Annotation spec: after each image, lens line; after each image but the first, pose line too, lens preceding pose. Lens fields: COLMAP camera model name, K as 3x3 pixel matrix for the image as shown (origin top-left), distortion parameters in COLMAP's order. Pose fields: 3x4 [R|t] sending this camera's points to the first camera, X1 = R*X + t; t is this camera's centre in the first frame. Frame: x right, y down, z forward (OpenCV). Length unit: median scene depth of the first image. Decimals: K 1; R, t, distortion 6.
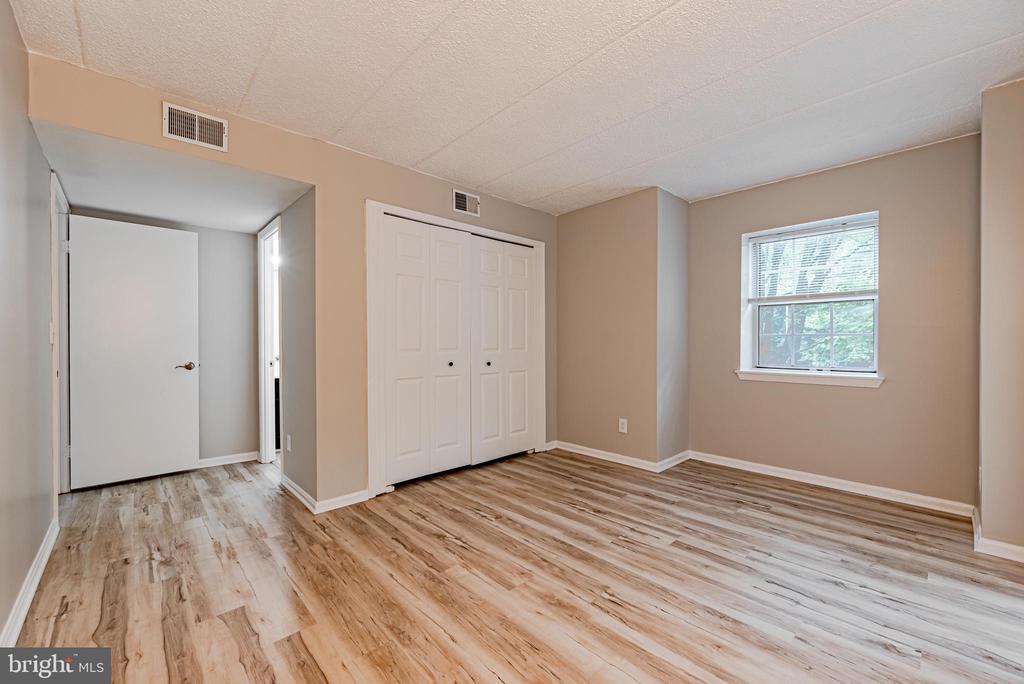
lens RADIAL K [[407.7, 0, 511.1], [0, 407.7, 345.4], [0, 0, 1]] dist [-0.004098, -0.000129]
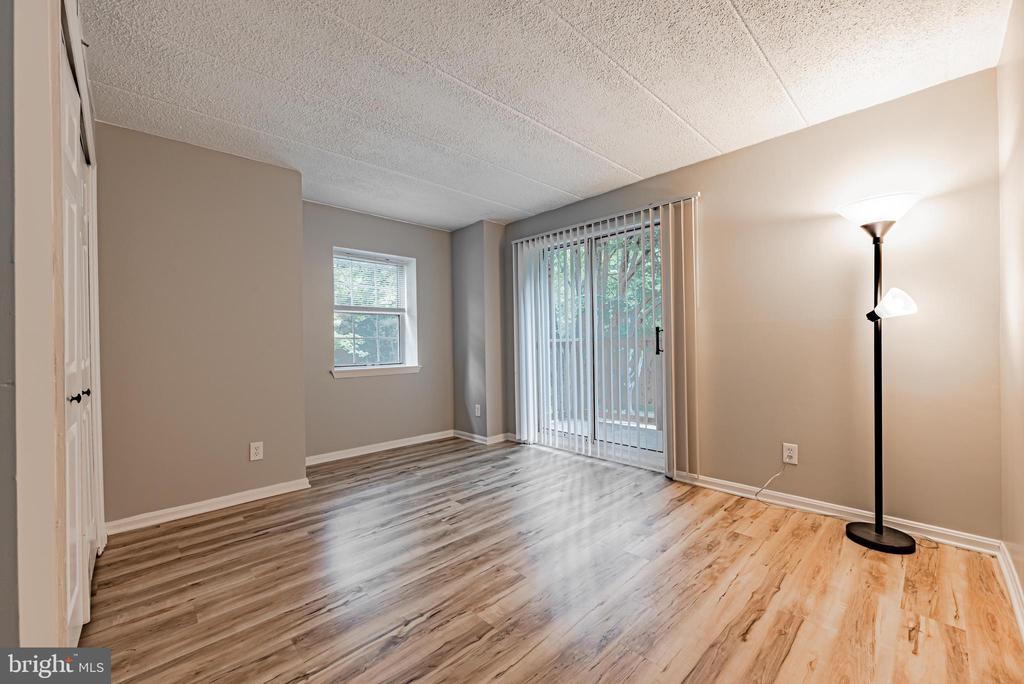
lens RADIAL K [[407.7, 0, 511.1], [0, 407.7, 345.4], [0, 0, 1]] dist [-0.004098, -0.000129]
pose [[-0.006618, -0.006420, 0.999957, -0.656783], [0.023081, 0.999712, 0.006571, -0.001673], [-0.999712, 0.023124, -0.006468, 0.646604]]
